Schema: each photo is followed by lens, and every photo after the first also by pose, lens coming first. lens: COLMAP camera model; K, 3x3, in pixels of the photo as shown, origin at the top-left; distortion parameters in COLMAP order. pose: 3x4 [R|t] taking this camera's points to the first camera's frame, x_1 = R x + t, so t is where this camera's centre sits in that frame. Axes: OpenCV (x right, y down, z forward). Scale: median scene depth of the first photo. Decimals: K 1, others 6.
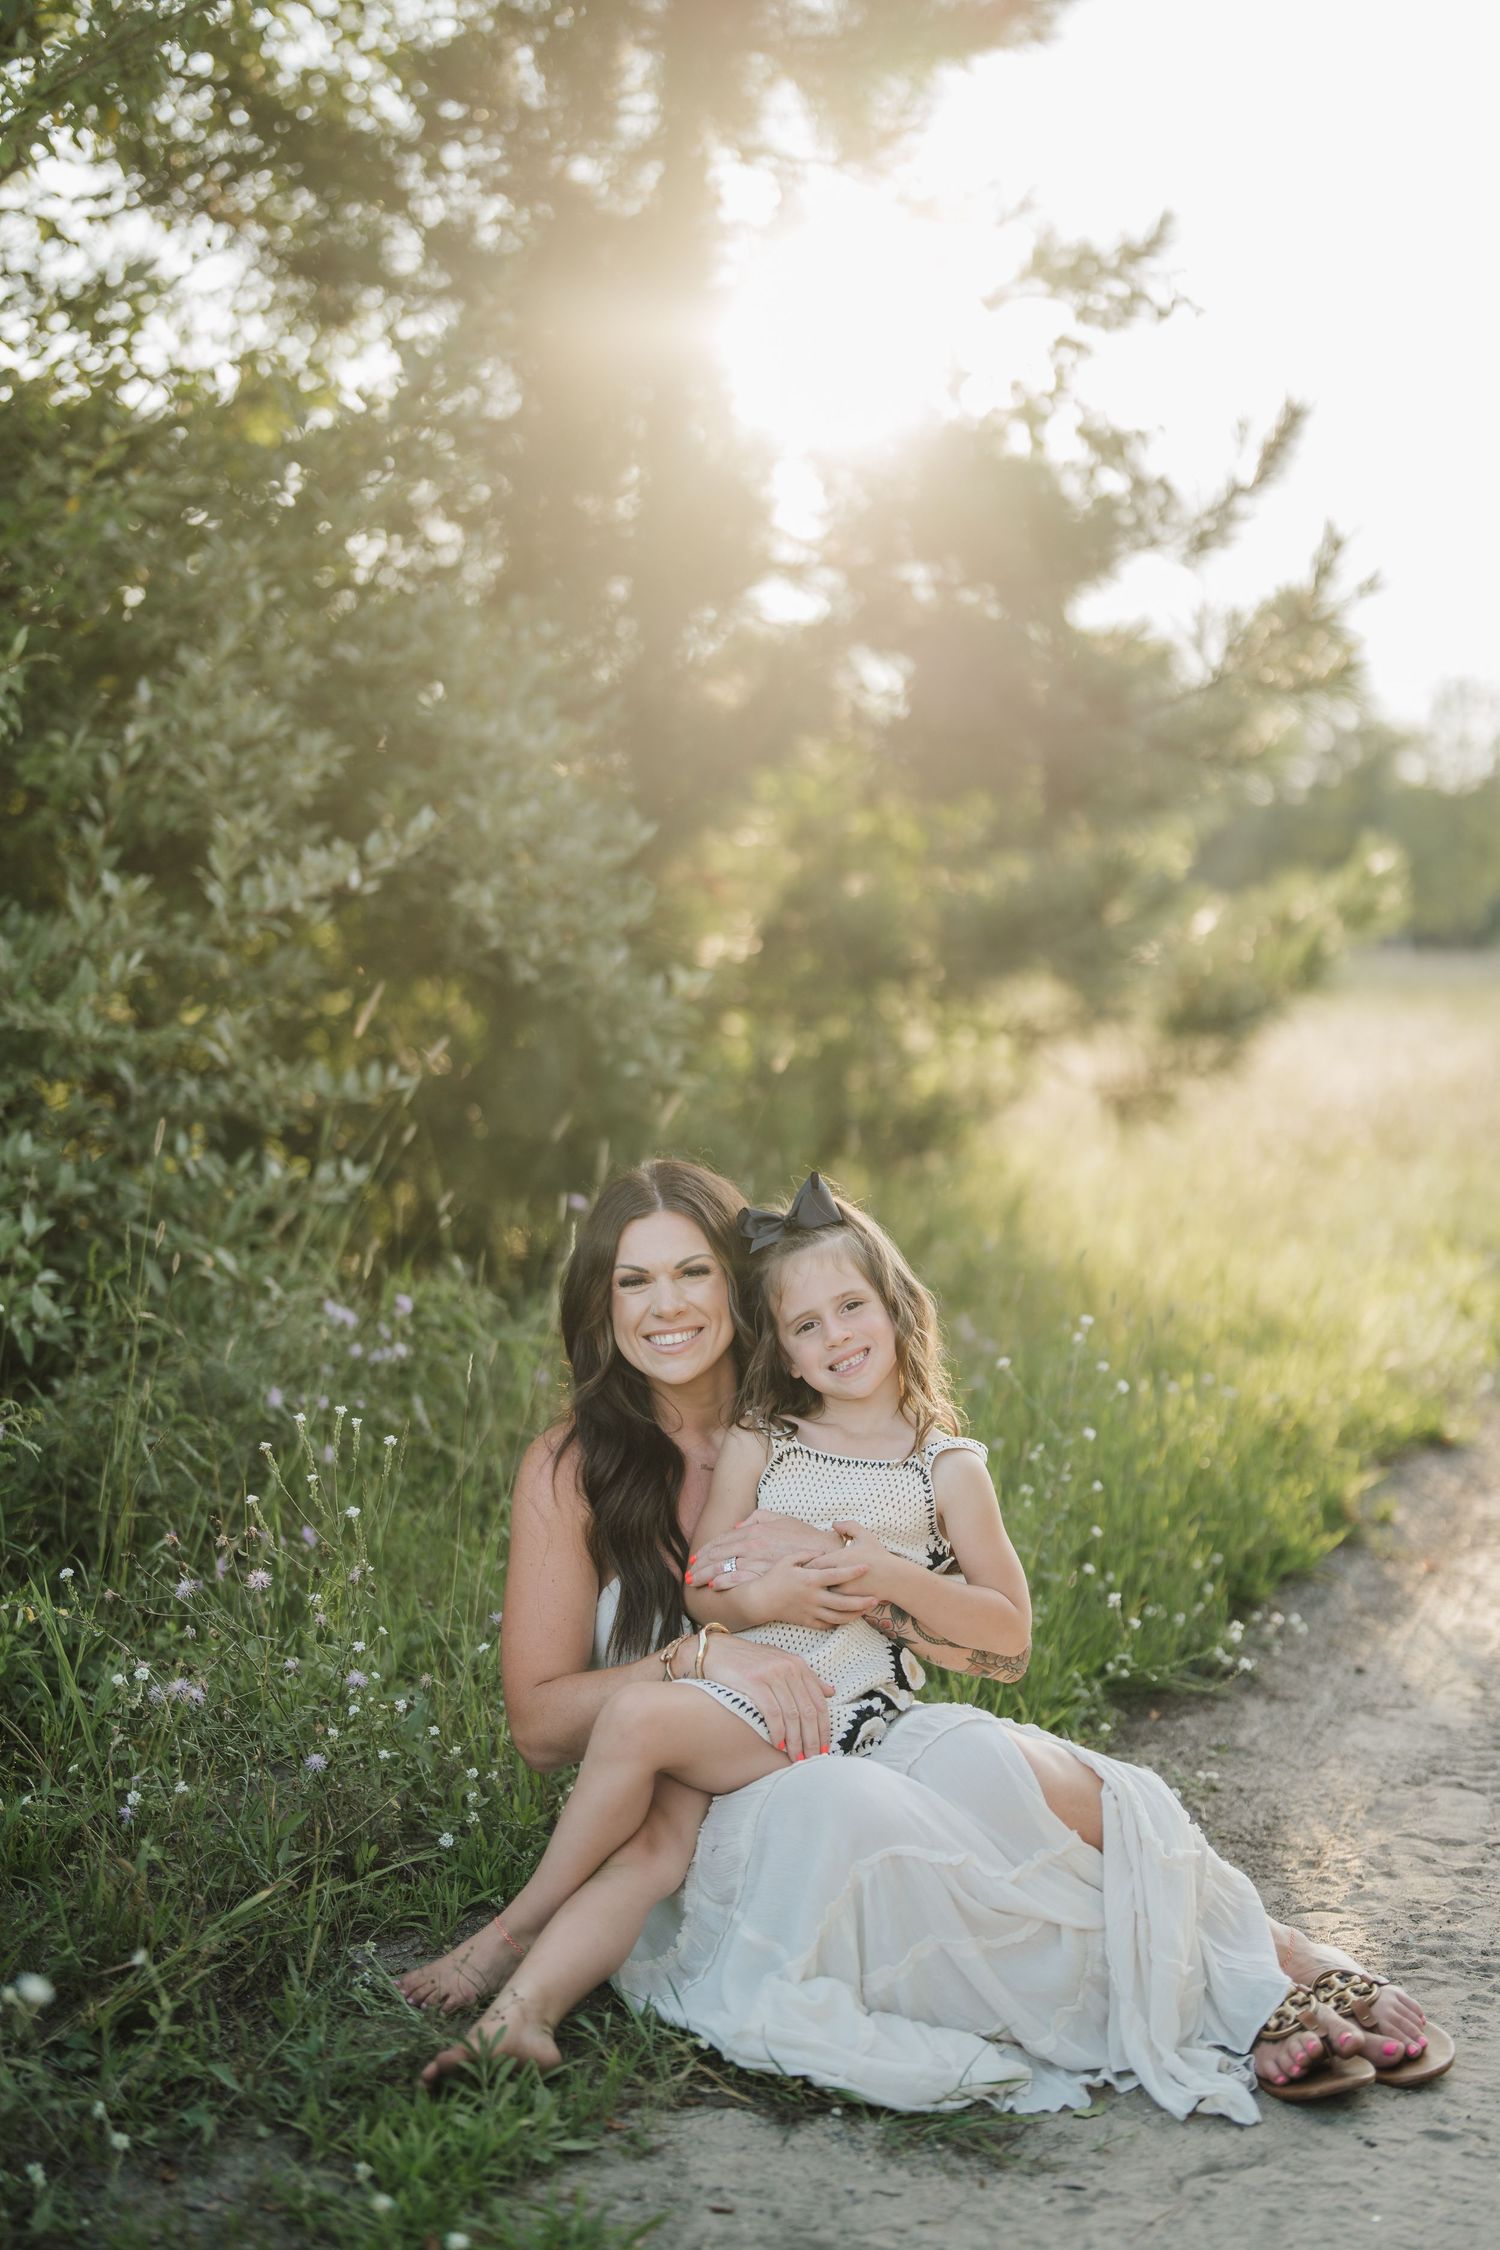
lens RADIAL K [[3186.1, 0, 751.1], [0, 3186.1, 1087.2], [0, 0, 1]] dist [-0.106670, 1.069562]
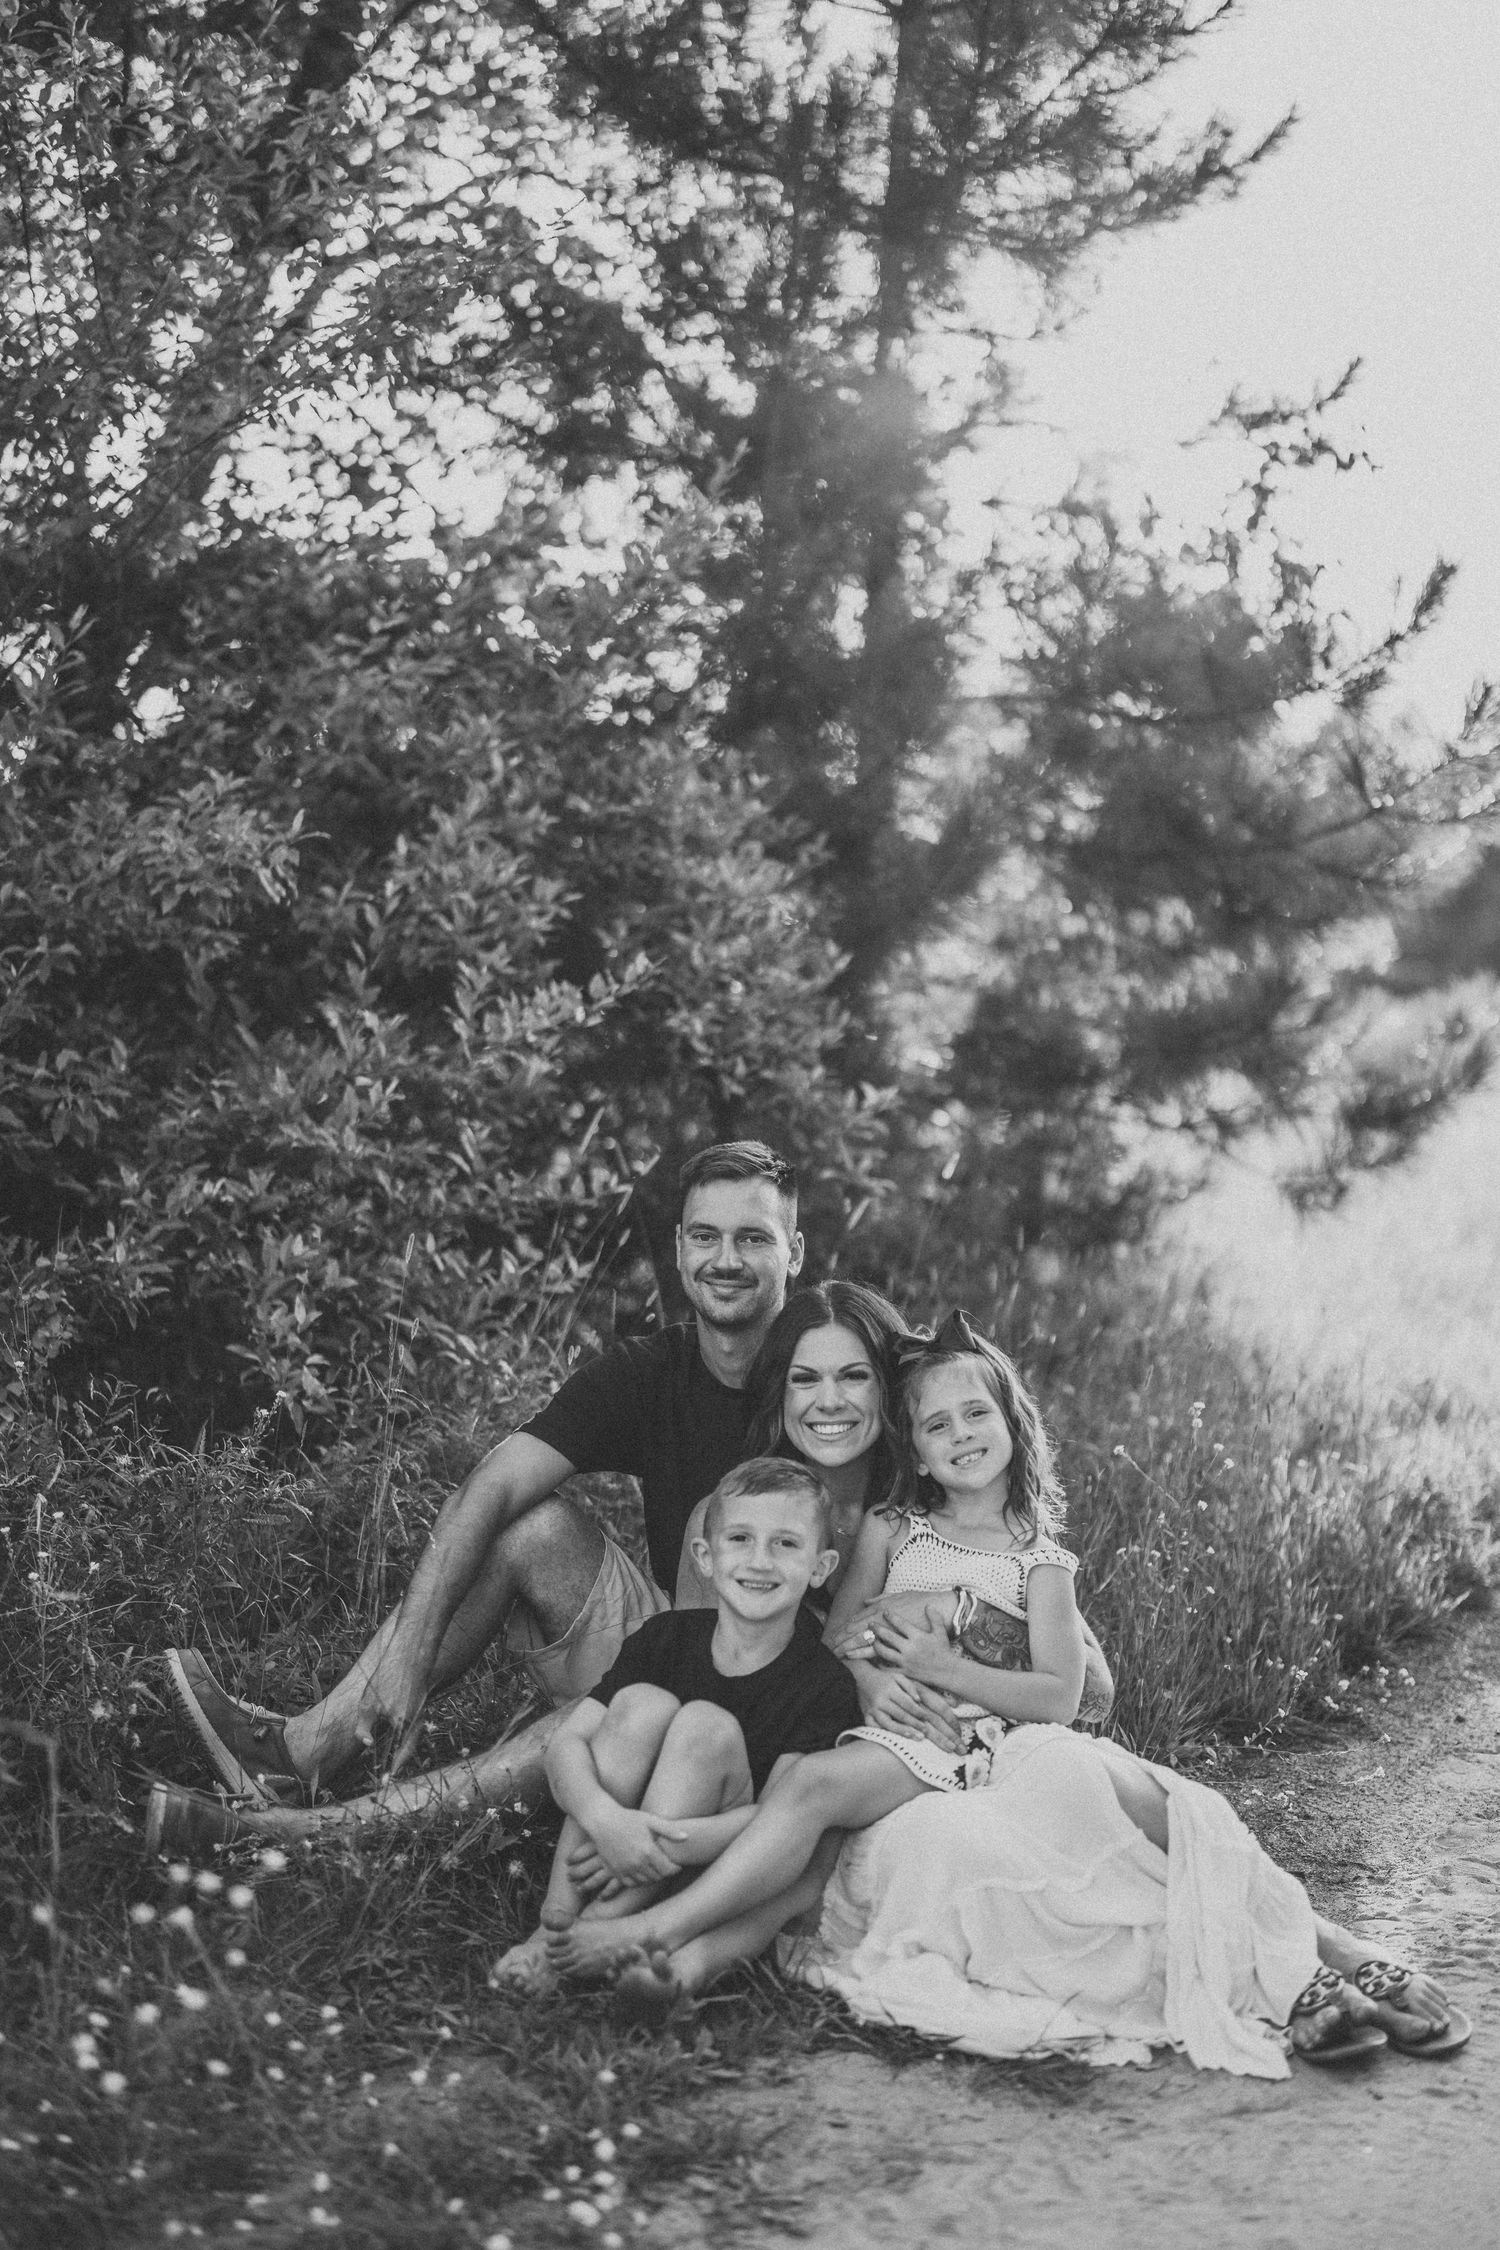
lens RADIAL K [[3186.1, 0, 751.1], [0, 3186.1, 1087.2], [0, 0, 1]] dist [-0.106670, 1.069562]
pose [[0.996592, 0.003887, -0.082398, 0.033214], [-0.005184, 0.999866, -0.015538, -0.021800], [0.082326, 0.015912, 0.996478, -0.149311]]
